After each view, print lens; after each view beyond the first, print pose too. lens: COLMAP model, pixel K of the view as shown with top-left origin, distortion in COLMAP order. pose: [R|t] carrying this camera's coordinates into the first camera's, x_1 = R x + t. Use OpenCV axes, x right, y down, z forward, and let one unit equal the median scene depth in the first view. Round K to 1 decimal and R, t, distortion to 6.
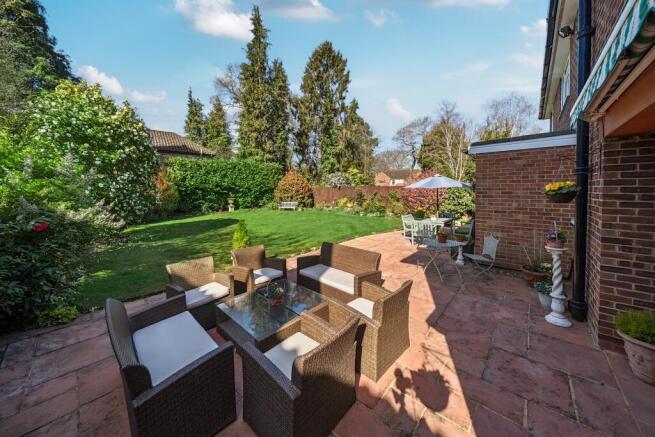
lens RADIAL K [[228.4, 0, 324.5], [0, 228.4, 196.8], [0, 0, 1]] dist [0.000106, -0.000021]
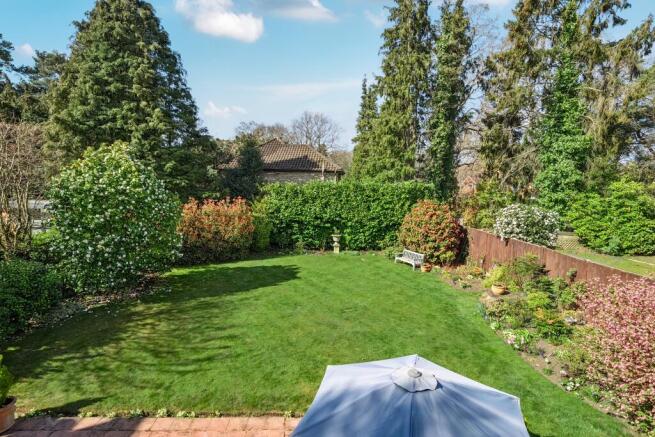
lens RADIAL K [[314.2, 0, 326.5], [0, 314.2, 213.2], [0, 0, 1]] dist [0.001029, 0.000030]
pose [[0.694117, 0.083152, -0.715044, 0.269813], [-0.049840, 0.996474, 0.067498, -0.121991], [0.718135, -0.011214, 0.695814, 0.262388]]
